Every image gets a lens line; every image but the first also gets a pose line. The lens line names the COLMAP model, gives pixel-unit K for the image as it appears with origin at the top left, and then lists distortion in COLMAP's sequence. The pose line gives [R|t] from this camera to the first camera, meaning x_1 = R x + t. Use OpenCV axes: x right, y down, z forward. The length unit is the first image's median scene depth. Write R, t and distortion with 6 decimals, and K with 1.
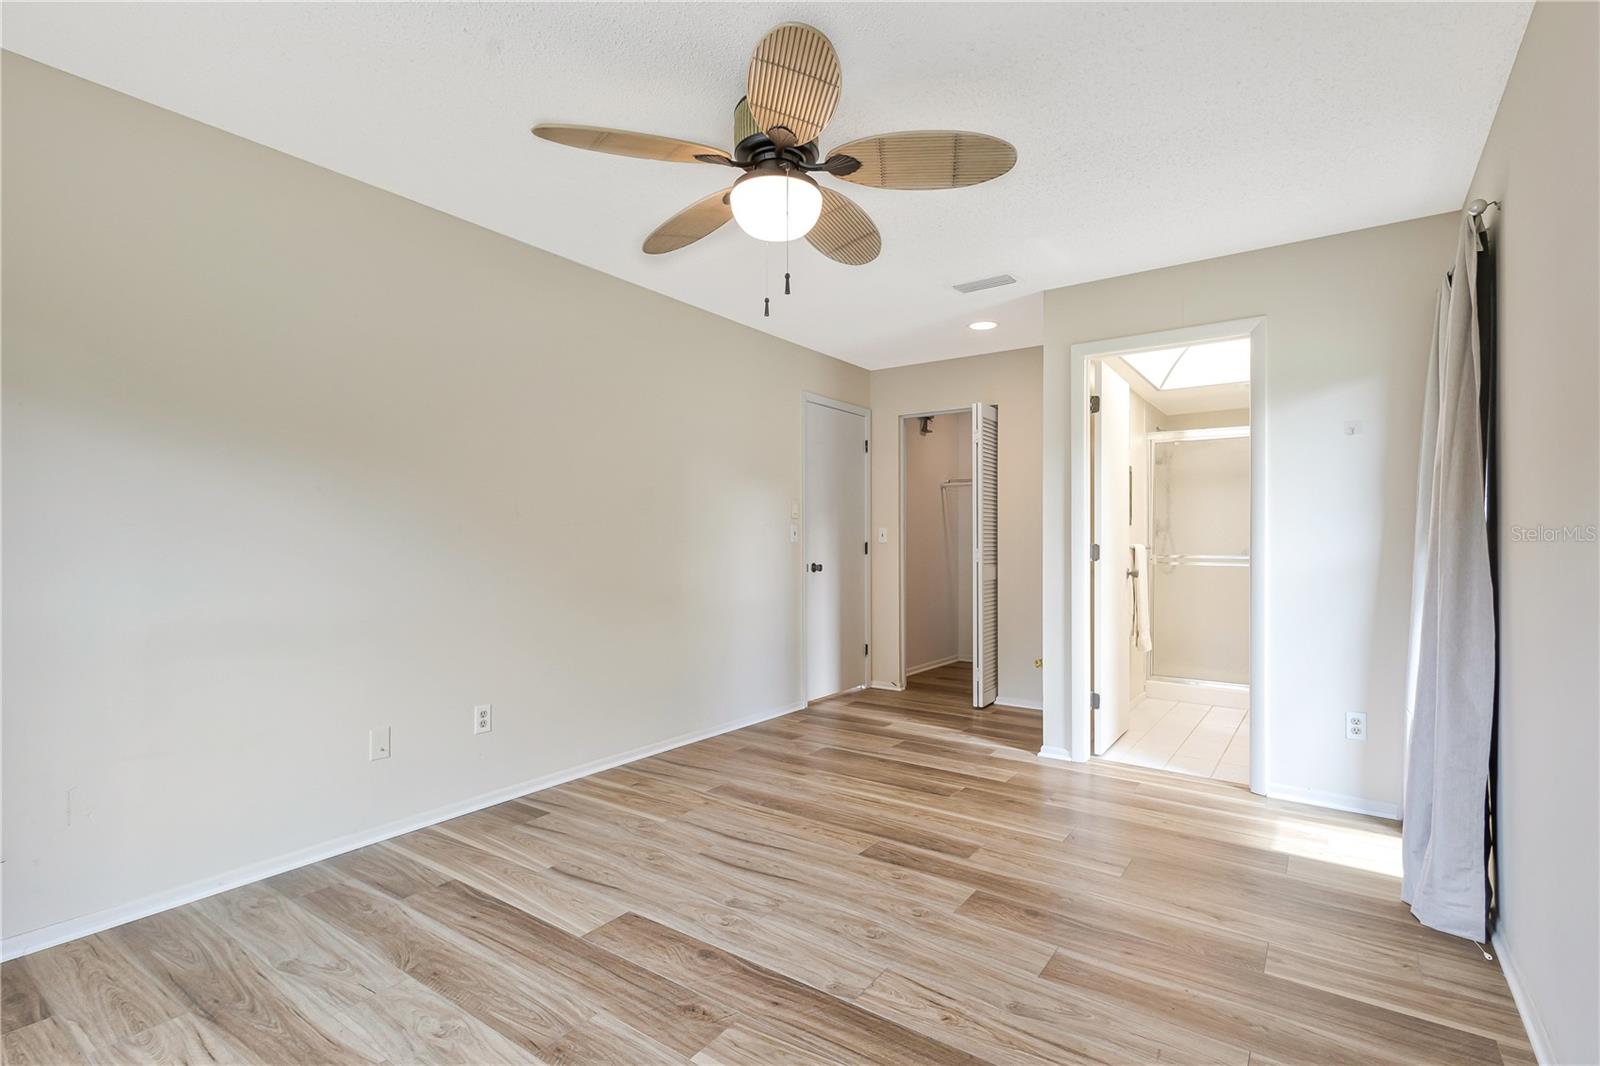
lens RADIAL K [[763.0, 0, 795.0], [0, 763.0, 545.6], [0, 0, 1]] dist [0.001363, 0.000011]
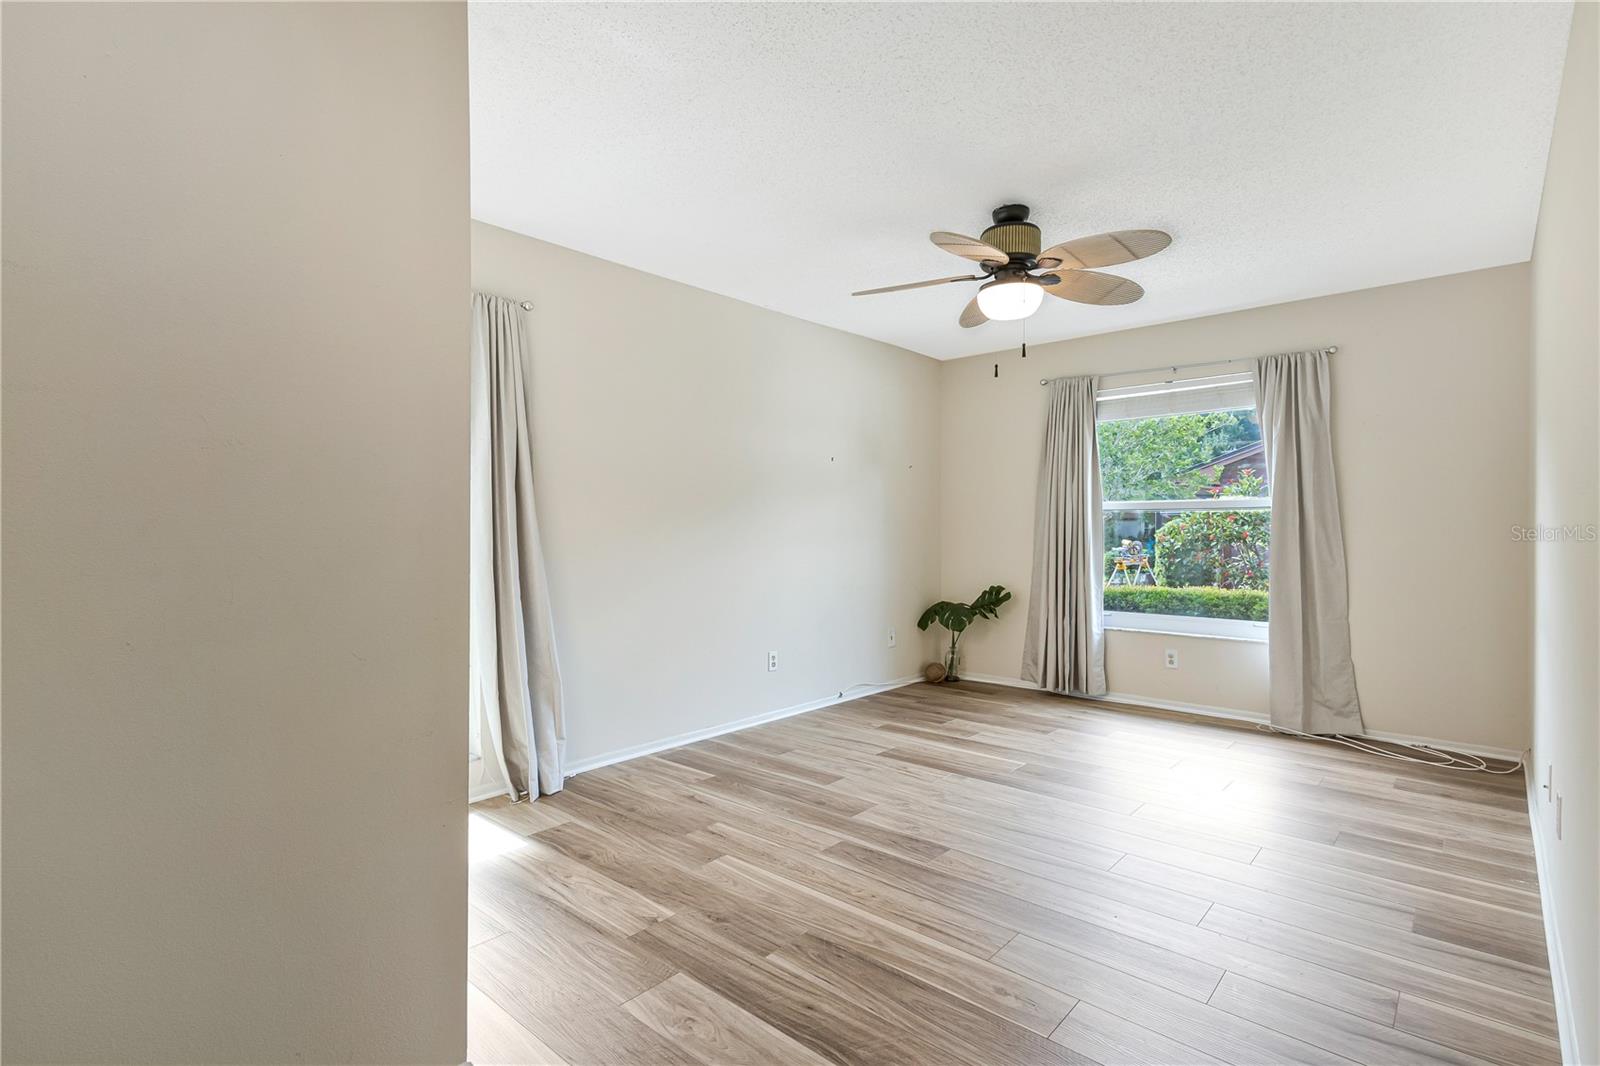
lens RADIAL K [[763.0, 0, 795.0], [0, 763.0, 545.6], [0, 0, 1]] dist [0.001363, 0.000011]
pose [[-0.993665, -0.002006, 0.112367, 0.175645], [0.001055, 0.999630, 0.027181, -0.012486], [-0.112380, 0.027127, -0.993295, 2.017408]]
